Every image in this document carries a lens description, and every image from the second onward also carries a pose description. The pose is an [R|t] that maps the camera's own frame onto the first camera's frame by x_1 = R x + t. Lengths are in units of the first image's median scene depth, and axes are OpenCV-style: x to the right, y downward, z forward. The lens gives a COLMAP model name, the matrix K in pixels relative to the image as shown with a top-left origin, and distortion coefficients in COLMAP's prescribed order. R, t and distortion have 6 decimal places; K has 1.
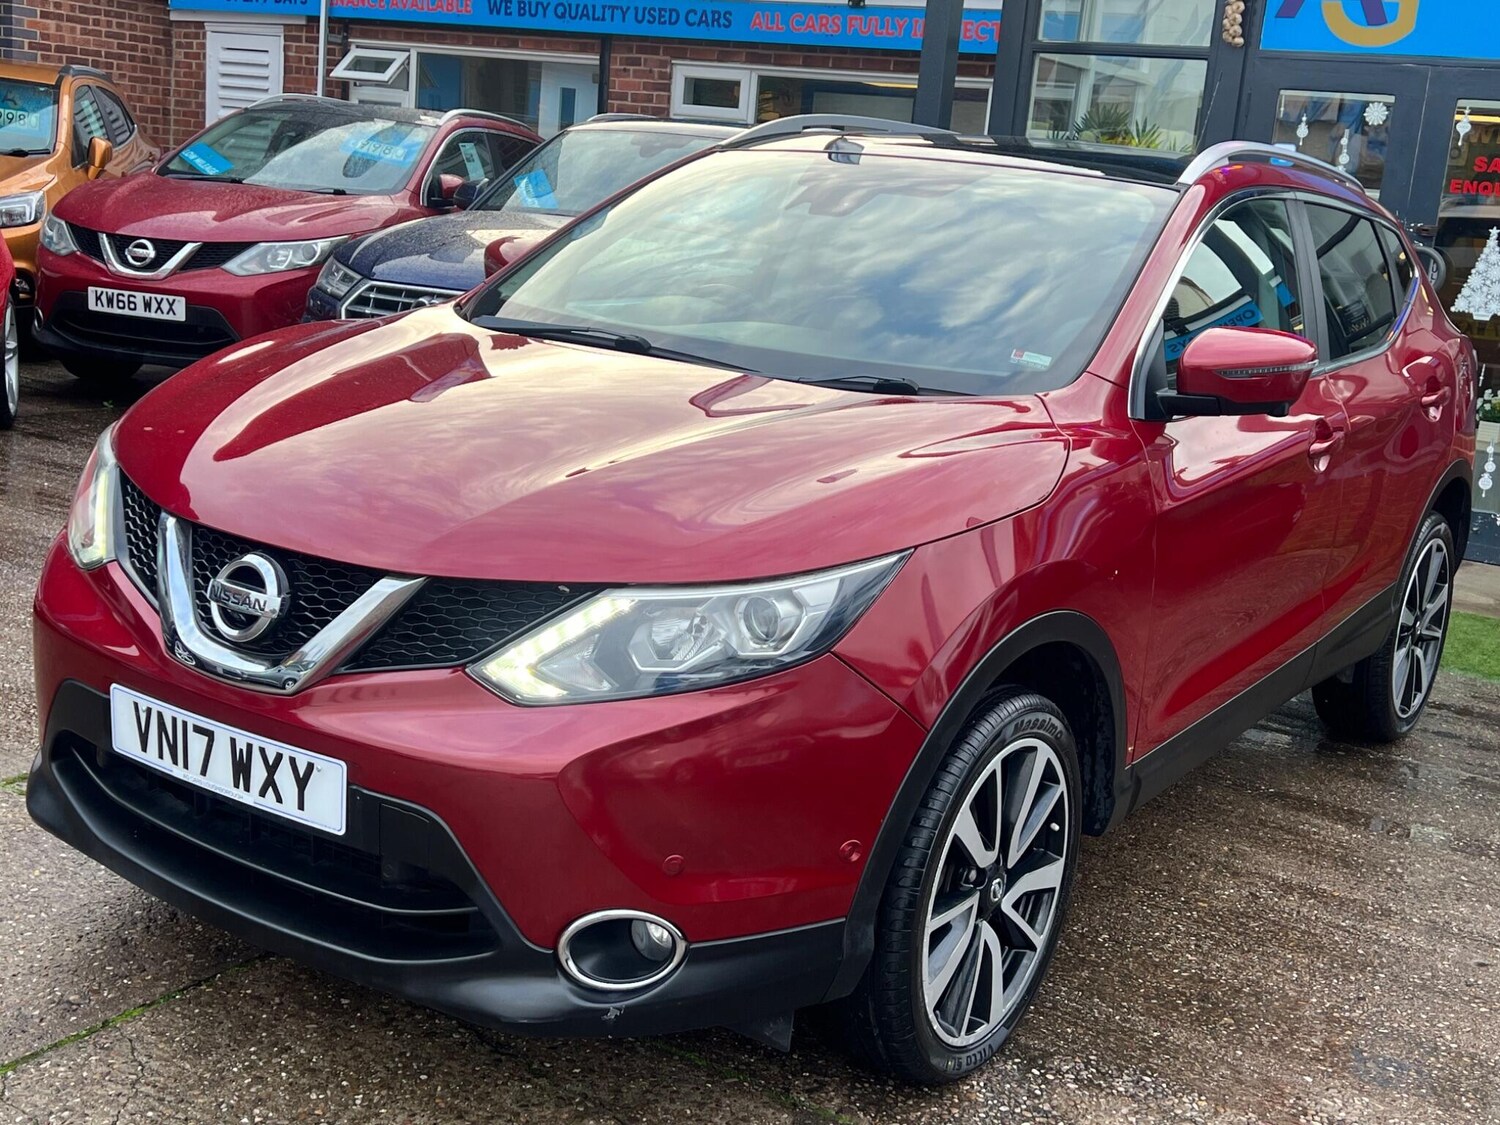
lens RADIAL K [[1740.1, 0, 801.7], [0, 1740.1, 522.4], [0, 0, 1]] dist [0.019451, 0.000000]
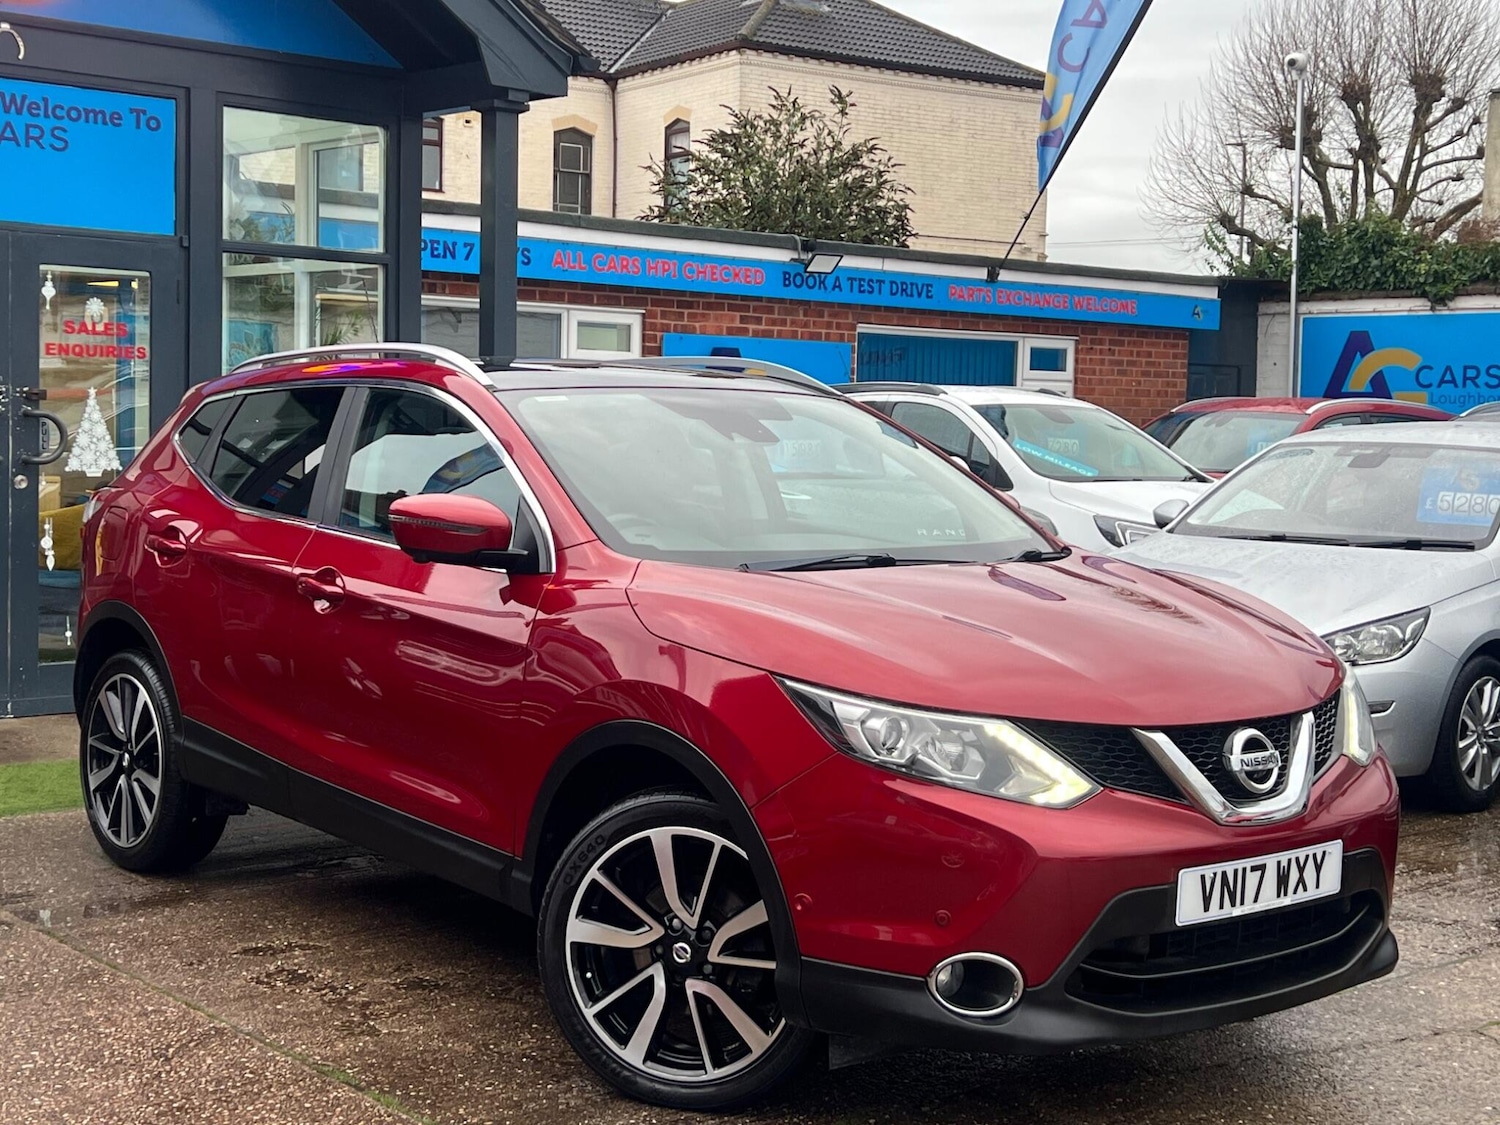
lens RADIAL K [[1930.3, 0, 757.2], [0, 1930.3, 606.8], [0, 0, 1]] dist [0.016486, 0.000000]
pose [[0.339452, -0.168367, 0.925432, -1.577408], [0.188765, 0.976029, 0.108333, -0.265422], [-0.921488, 0.137915, 0.363097, 0.702161]]
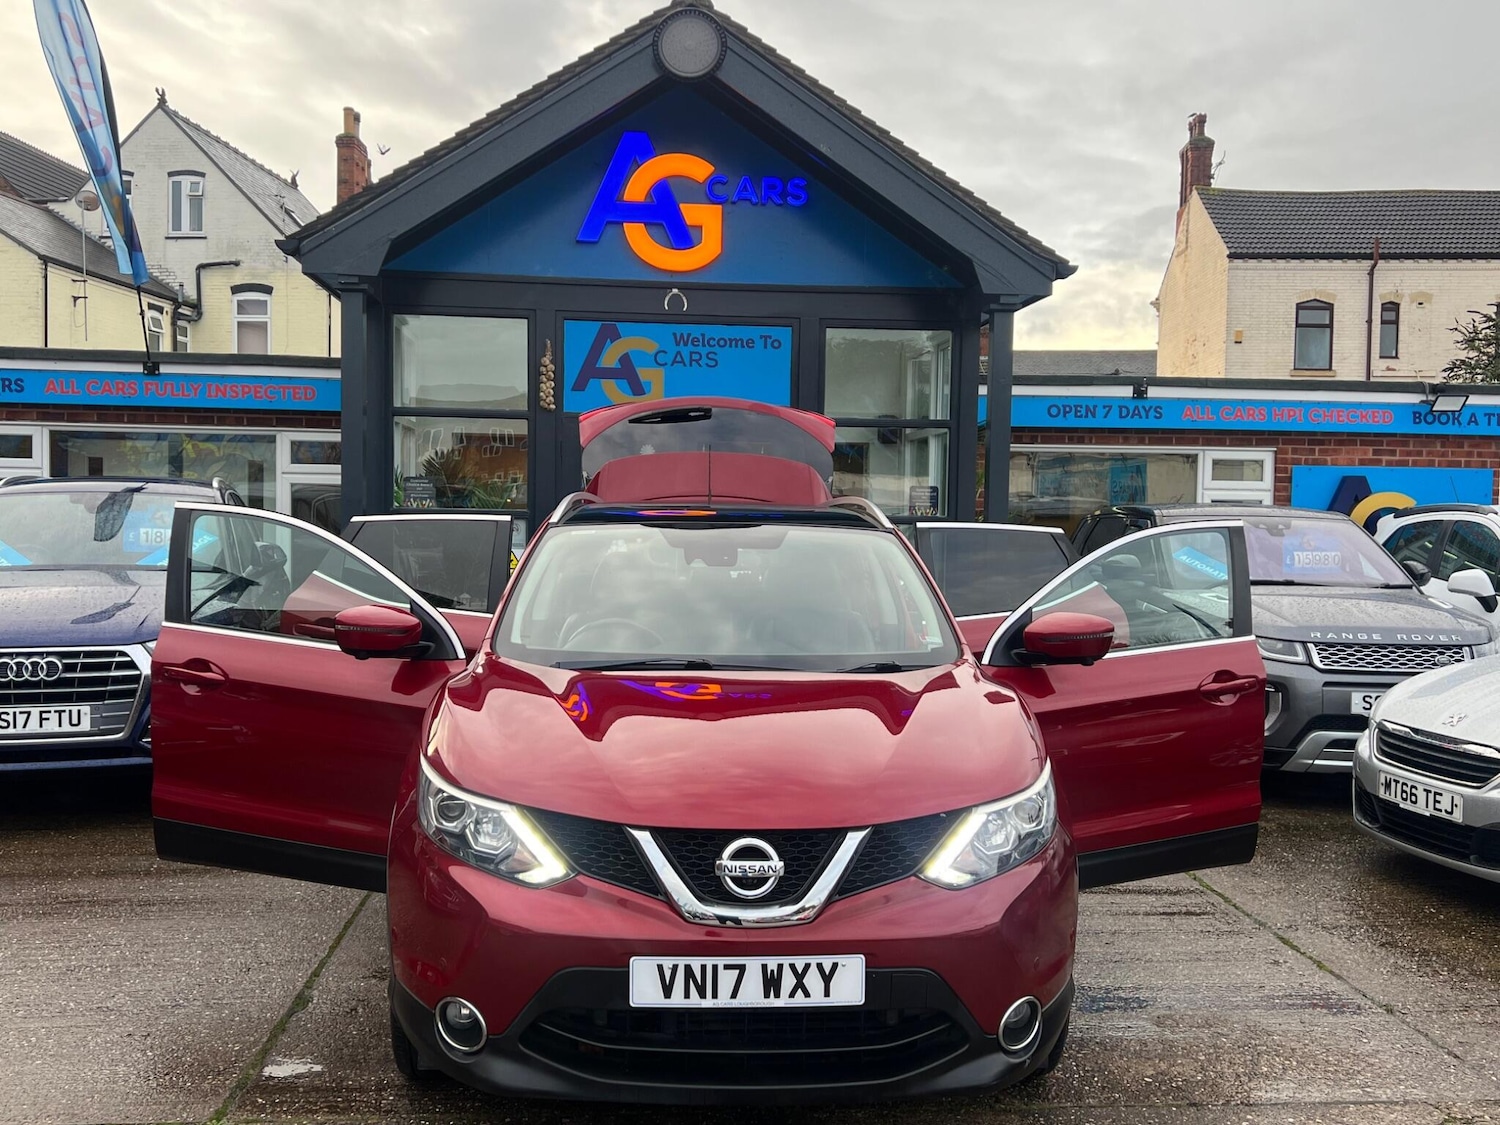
lens RADIAL K [[1346.6, 0, 745.3], [0, 1346.6, 575.2], [0, 0, 1]] dist [0.052707, -0.049818]
pose [[0.802886, -0.100526, 0.587596, -0.853527], [0.167668, 0.983969, -0.060763, -0.115971], [-0.572068, 0.147307, 0.806870, 0.035186]]
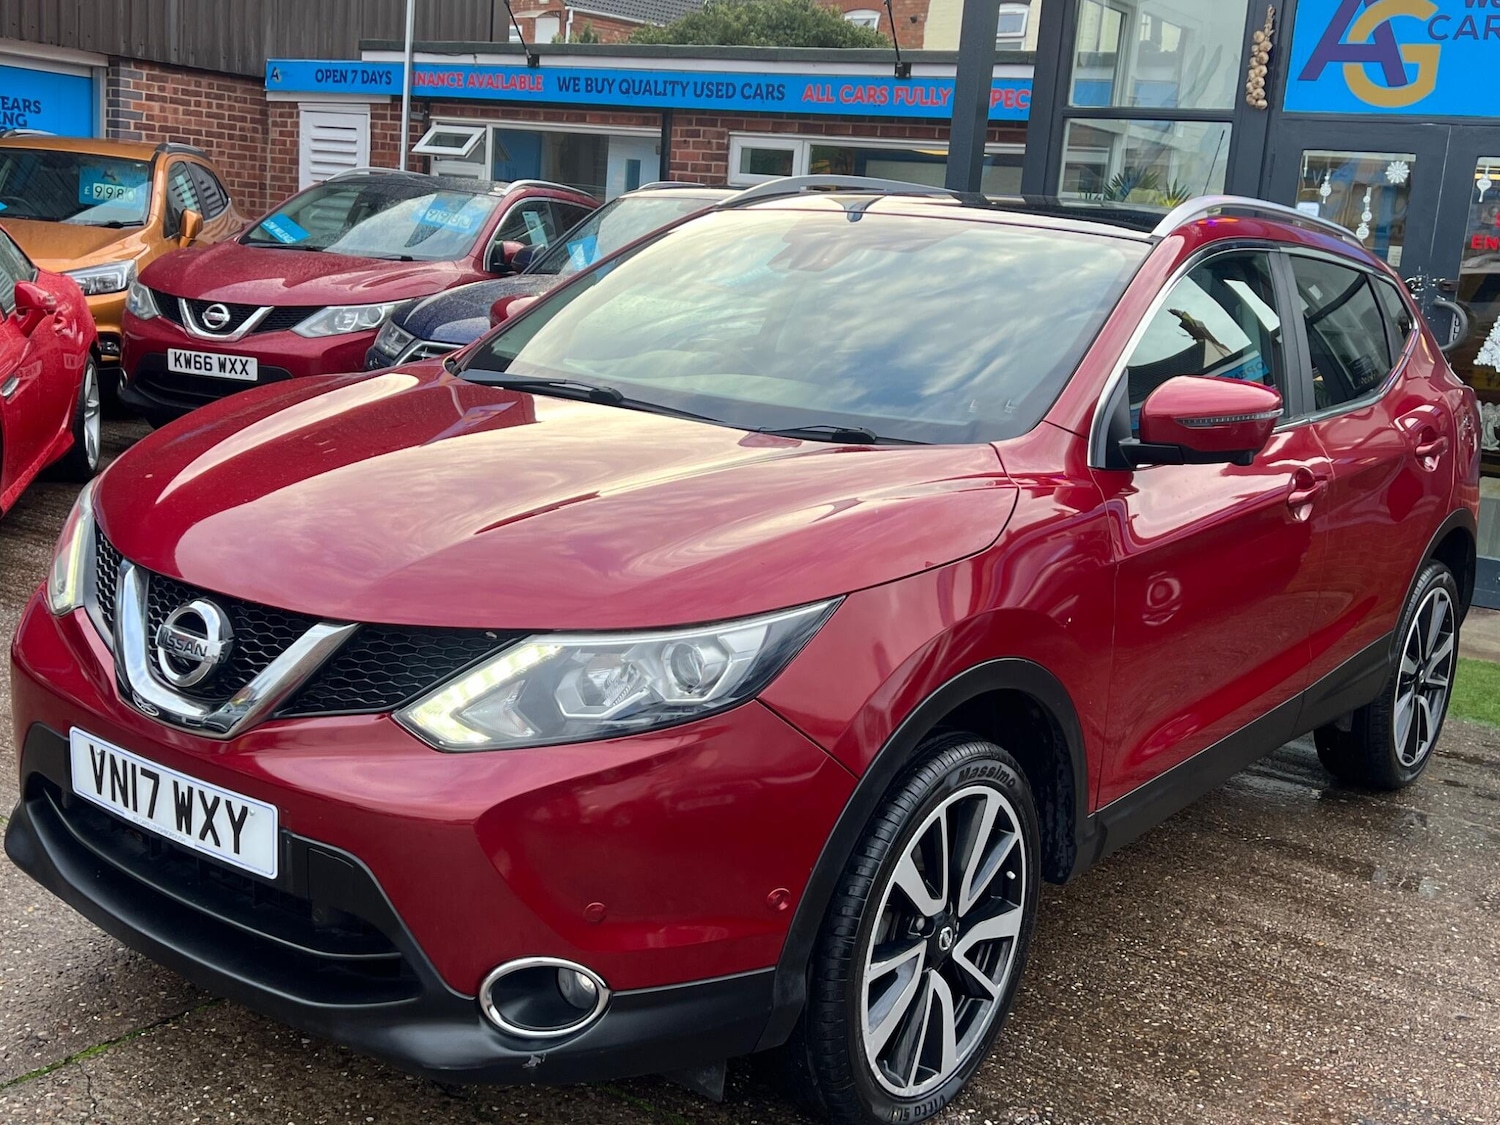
lens RADIAL K [[1651.2, 0, 811.9], [0, 1651.2, 530.6], [0, 0, 1]] dist [0.017341, 0.000000]
pose [[0.998730, -0.000269, -0.050374, 0.081542], [-0.001005, 0.999680, -0.025267, 0.001325], [0.050365, 0.025286, 0.998411, 0.044242]]
